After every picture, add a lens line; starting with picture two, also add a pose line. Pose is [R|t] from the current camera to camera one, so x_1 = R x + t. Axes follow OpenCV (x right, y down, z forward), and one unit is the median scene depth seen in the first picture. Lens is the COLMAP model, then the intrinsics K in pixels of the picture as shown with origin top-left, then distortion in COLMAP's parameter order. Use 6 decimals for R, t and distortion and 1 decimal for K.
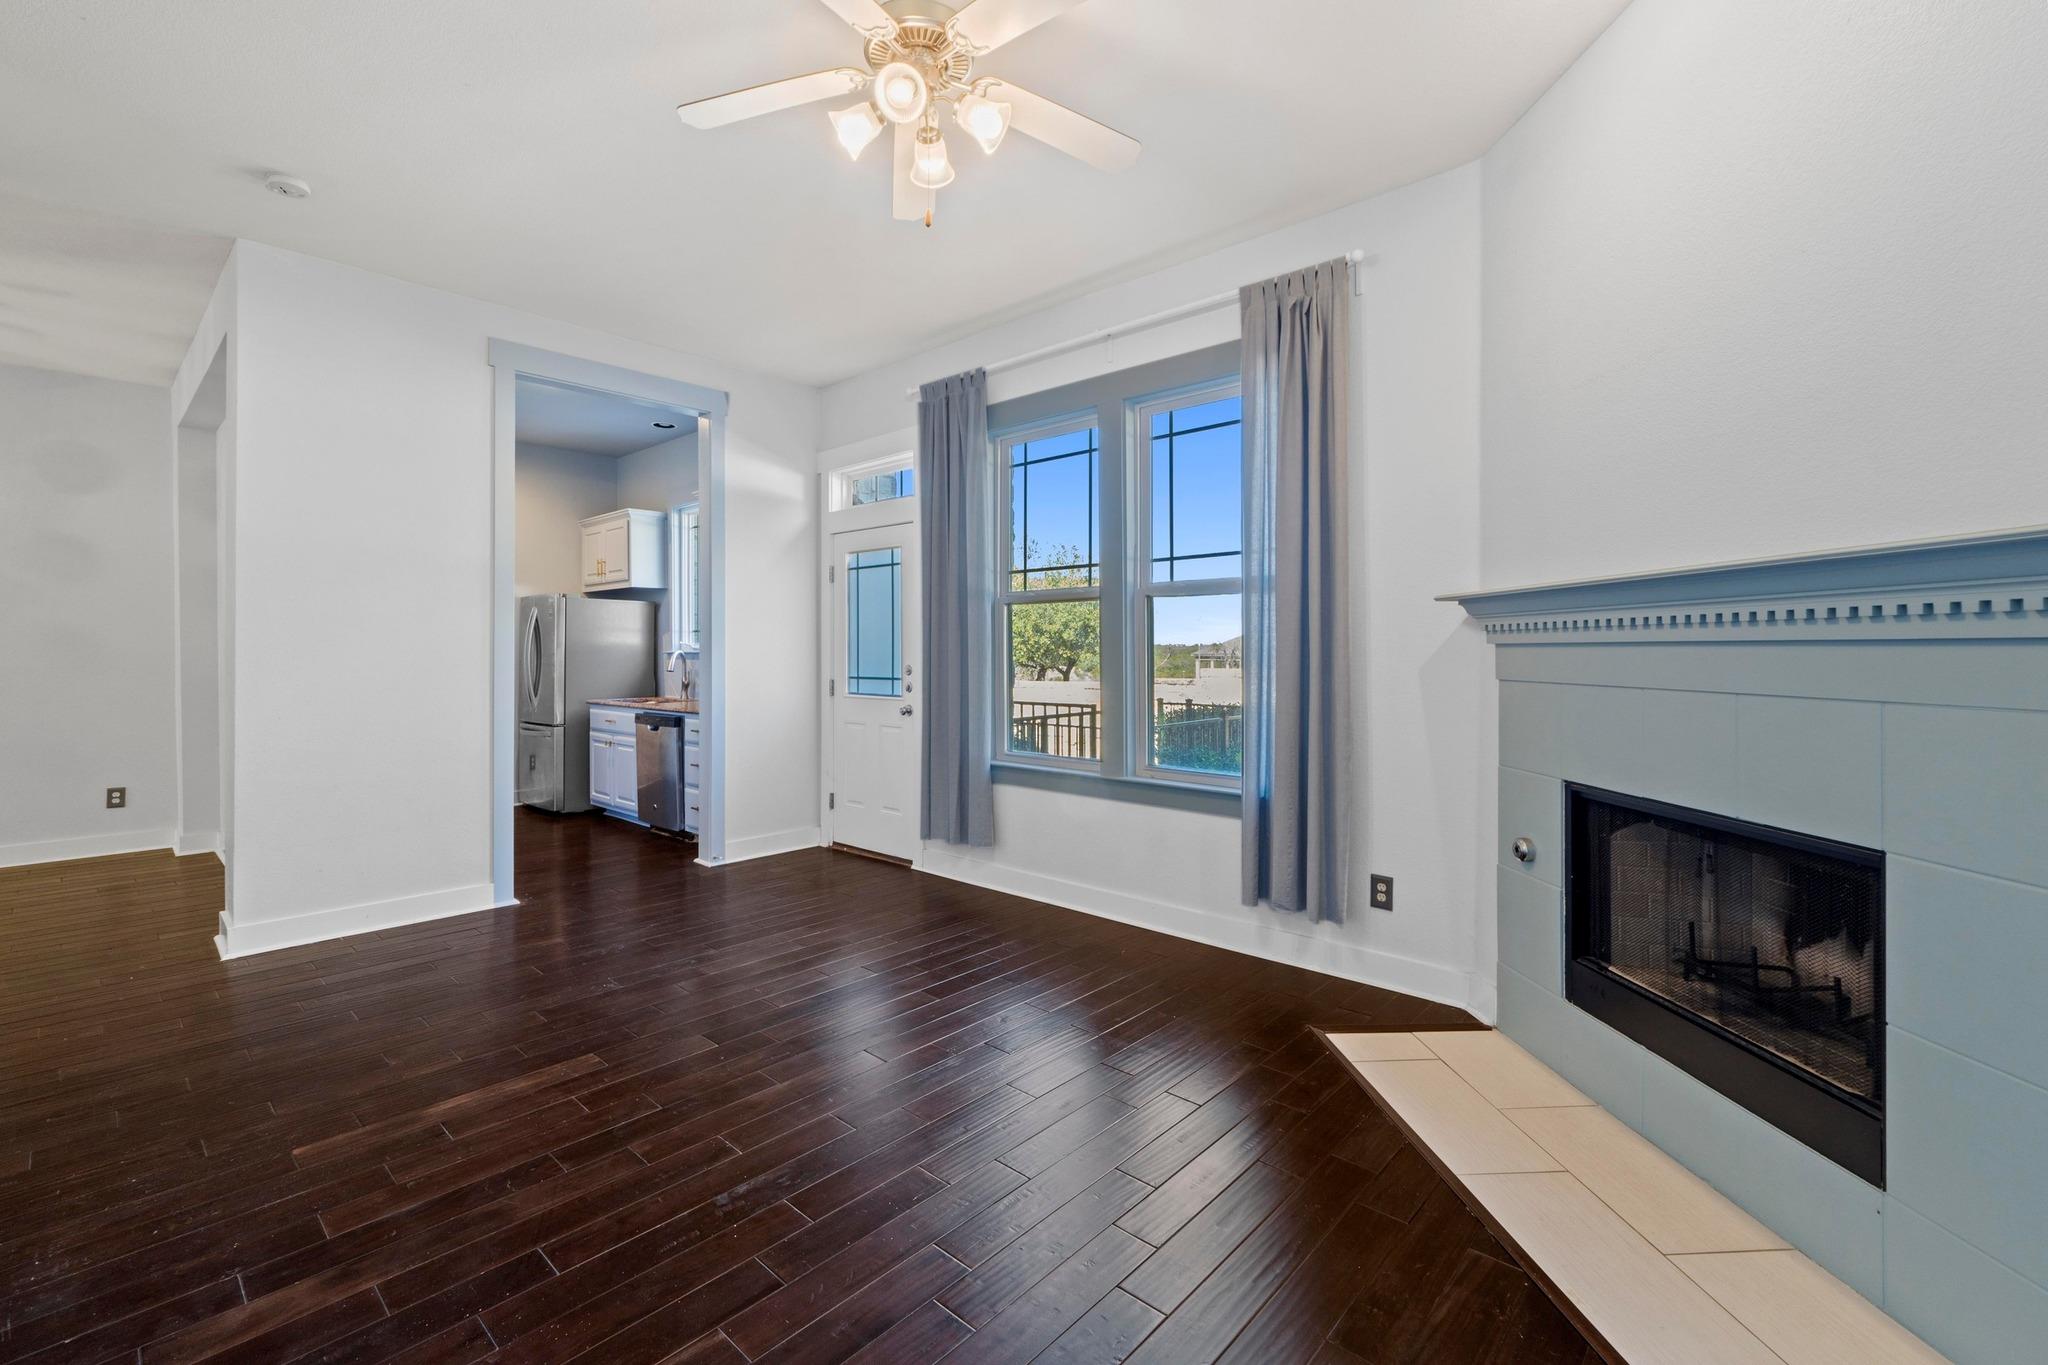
lens RADIAL K [[878.1, 0, 1002.8], [0, 878.1, 645.4], [0, 0, 1]] dist [-0.002143, -0.000387]
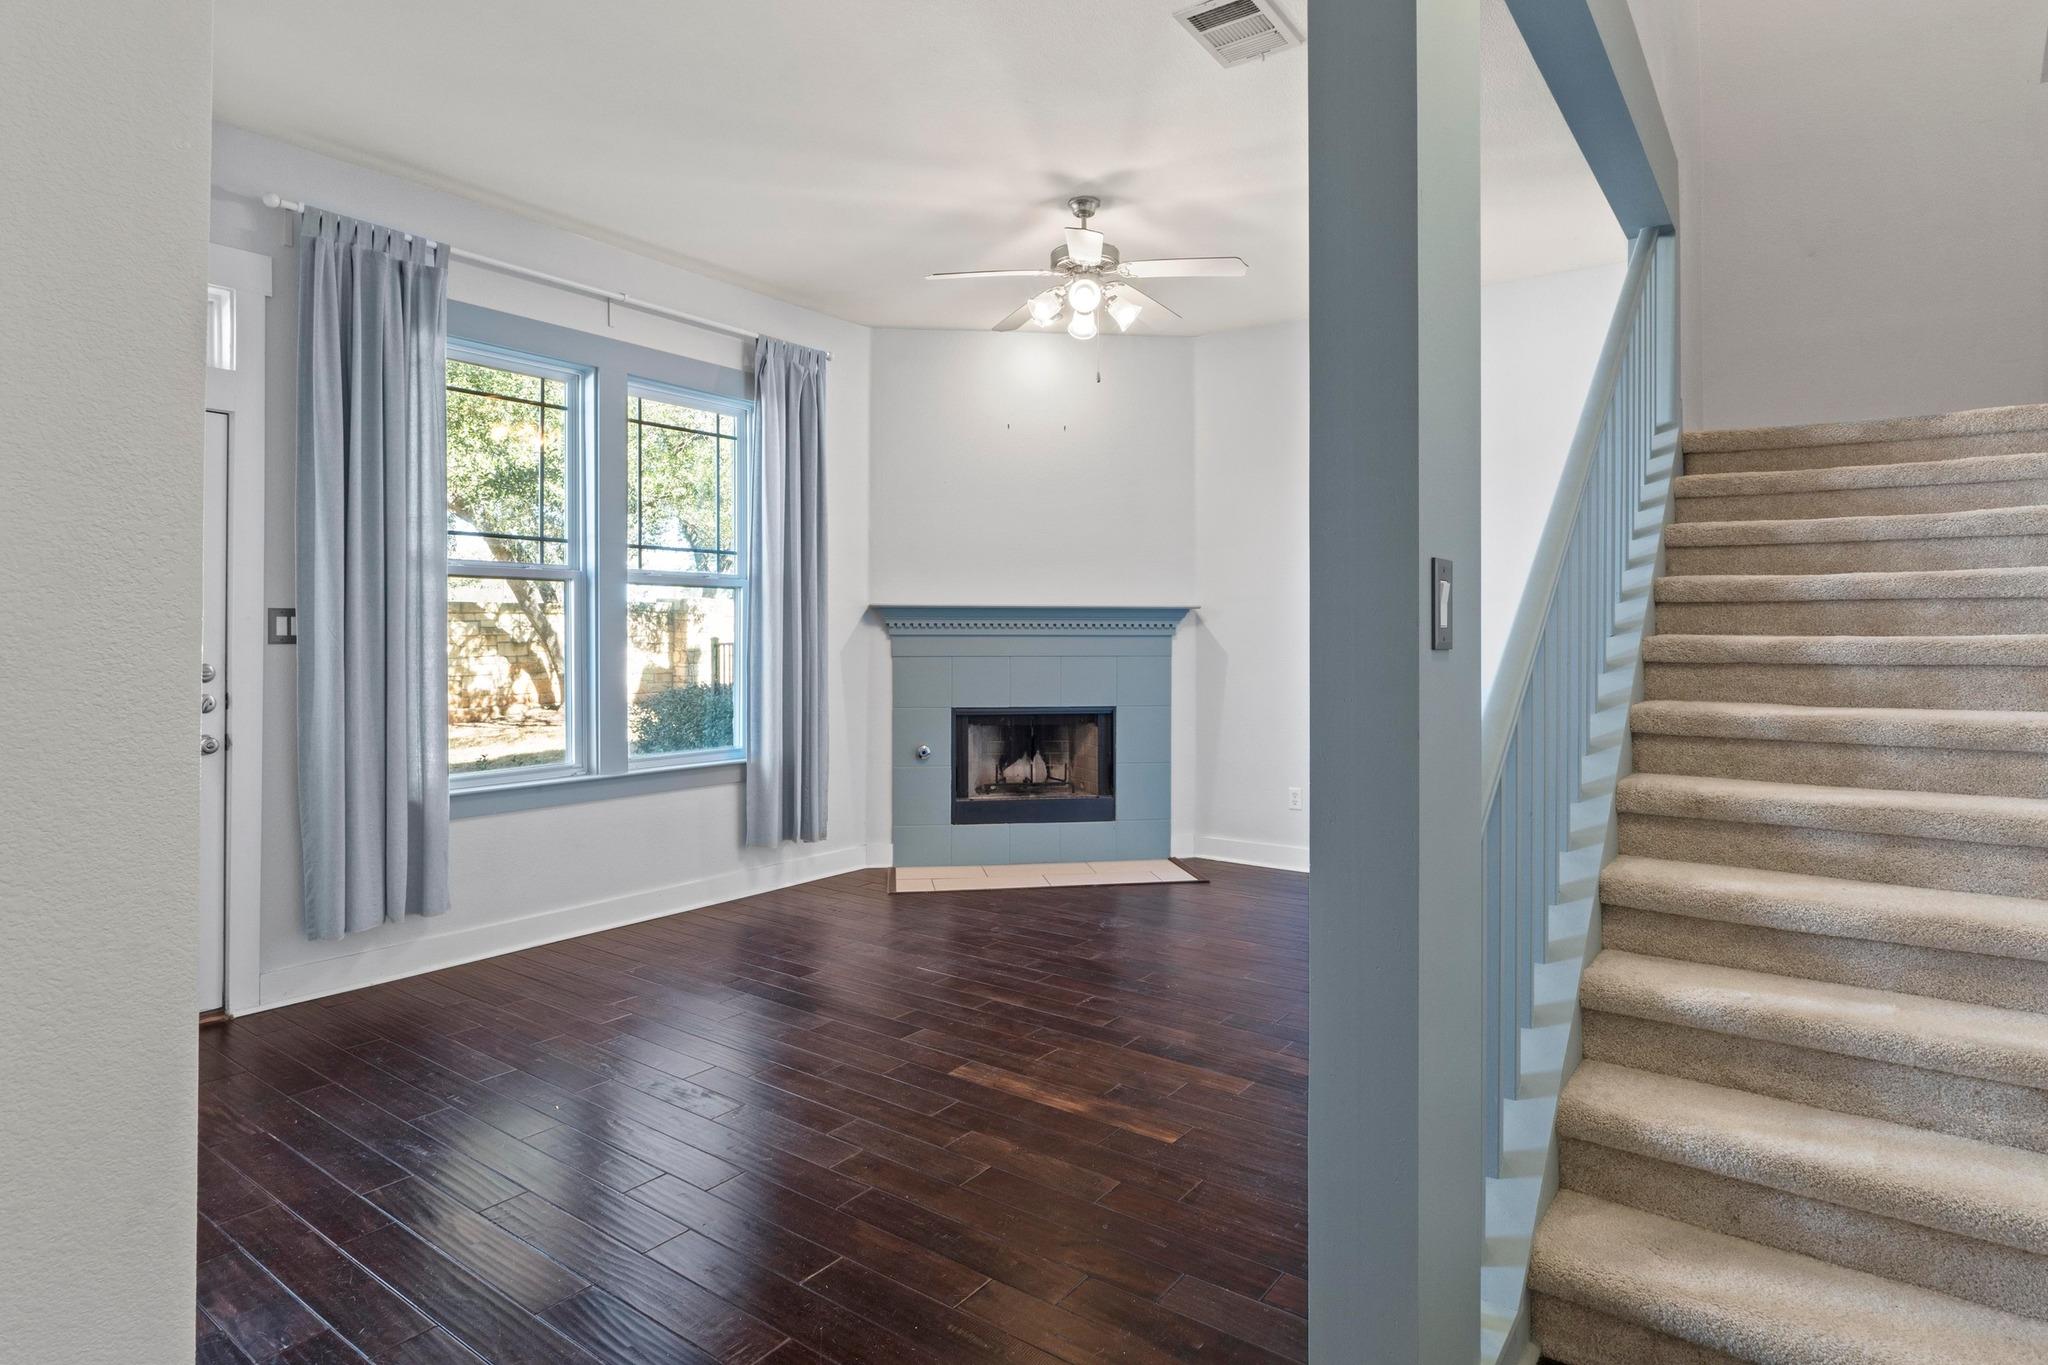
lens RADIAL K [[1098.8, 0, 1025.0], [0, 1098.8, 629.4], [0, 0, 1]] dist [-0.002233, 0.000565]
pose [[-0.112923, 0.008031, 0.993571, -1.198992], [-0.006664, 0.999939, -0.008840, 0.003474], [-0.993581, -0.007619, -0.112862, 0.771791]]
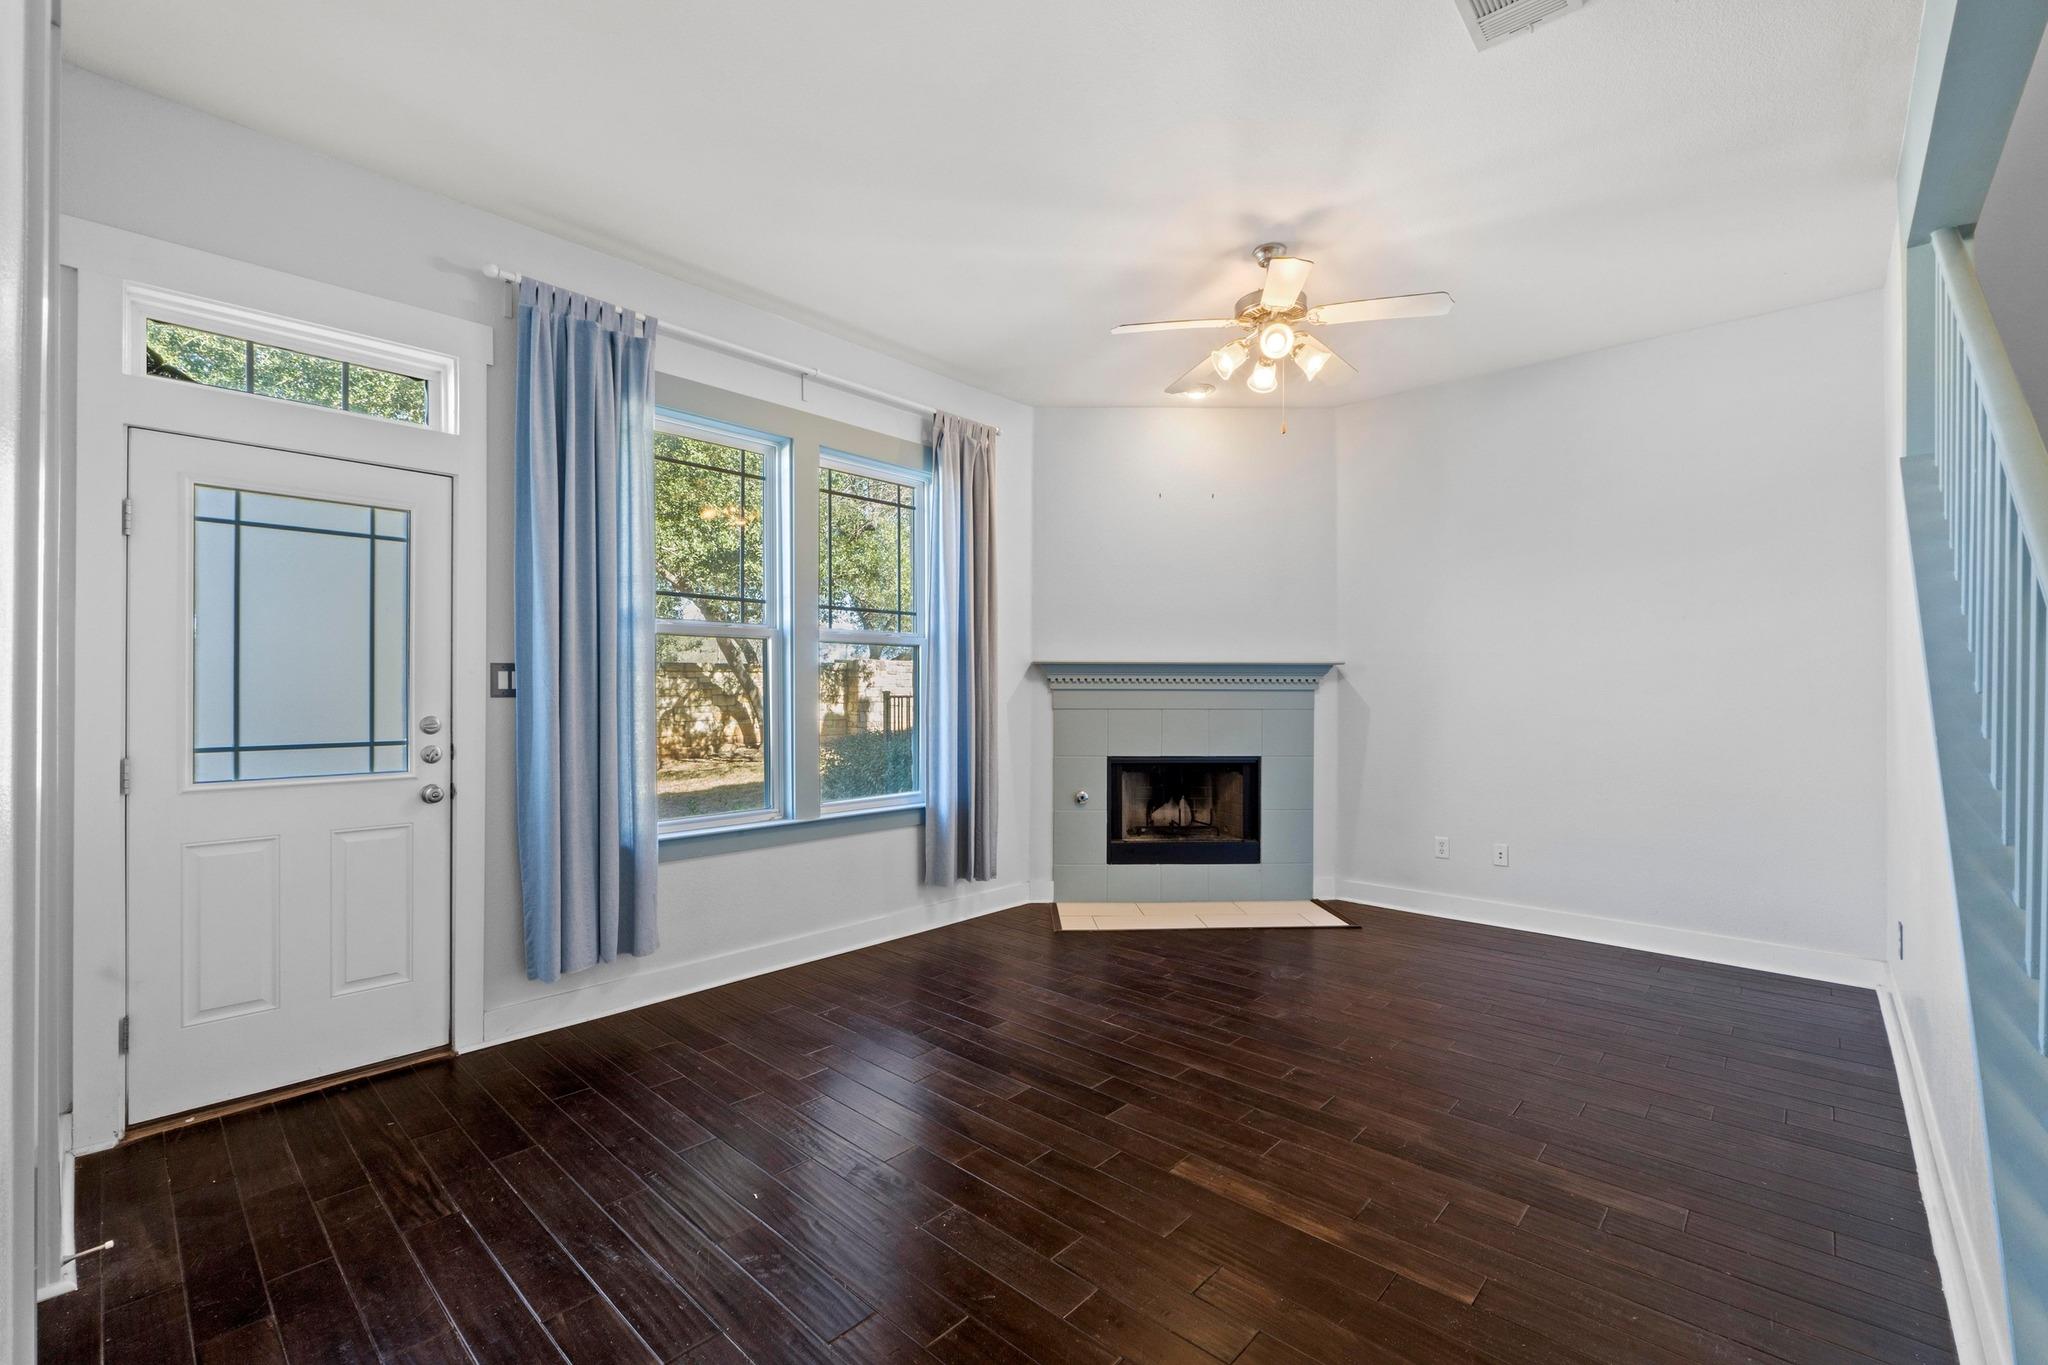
lens RADIAL K [[864.2, 0, 1022.4], [0, 864.2, 691.2], [0, 0, 1]] dist [-0.001617, -0.000856]
pose [[-0.007163, 0.000652, 0.999974, -0.952815], [-0.008282, 0.999965, -0.000712, 0.003018], [-0.999940, -0.008287, -0.007157, 0.842745]]
